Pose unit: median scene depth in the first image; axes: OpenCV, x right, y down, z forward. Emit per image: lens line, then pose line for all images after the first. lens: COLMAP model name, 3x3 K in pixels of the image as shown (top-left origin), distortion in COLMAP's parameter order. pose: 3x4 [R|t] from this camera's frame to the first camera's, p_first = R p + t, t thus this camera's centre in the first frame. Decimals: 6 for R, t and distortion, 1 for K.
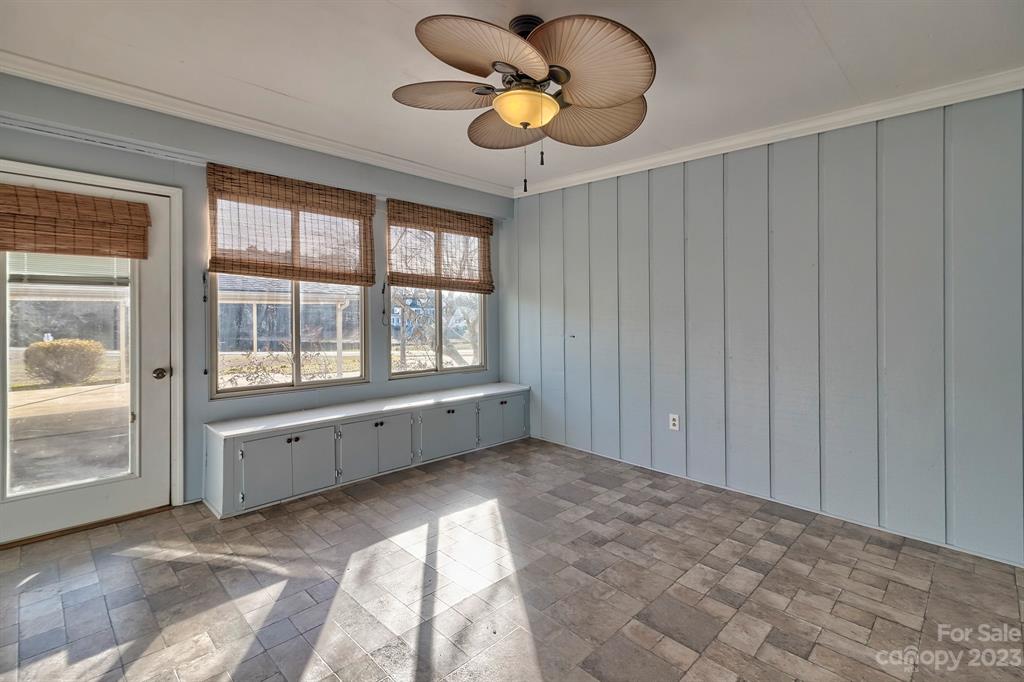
lens RADIAL K [[478.0, 0, 511.4], [0, 478.0, 304.5], [0, 0, 1]] dist [0.004046, -0.000647]
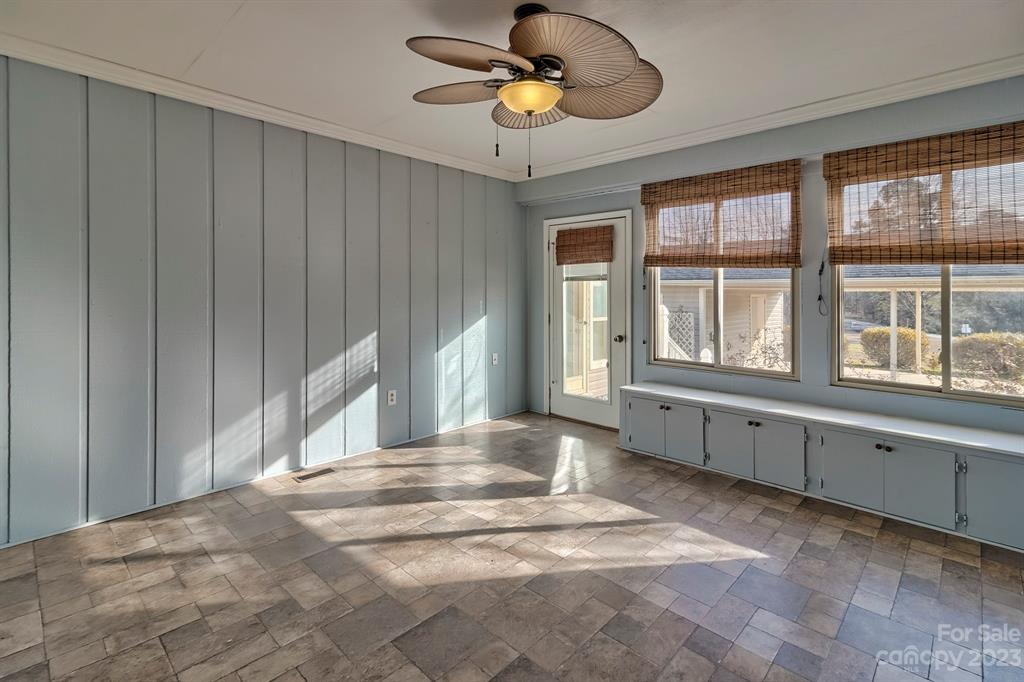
lens RADIAL K [[478.0, 0, 510.5], [0, 478.0, 299.5], [0, 0, 1]] dist [0.004046, -0.000647]
pose [[0.013954, 0.001938, -0.999901, 0.668975], [0.005337, 0.999984, 0.002012, 0.017116], [0.999888, -0.005365, 0.013944, 0.593445]]
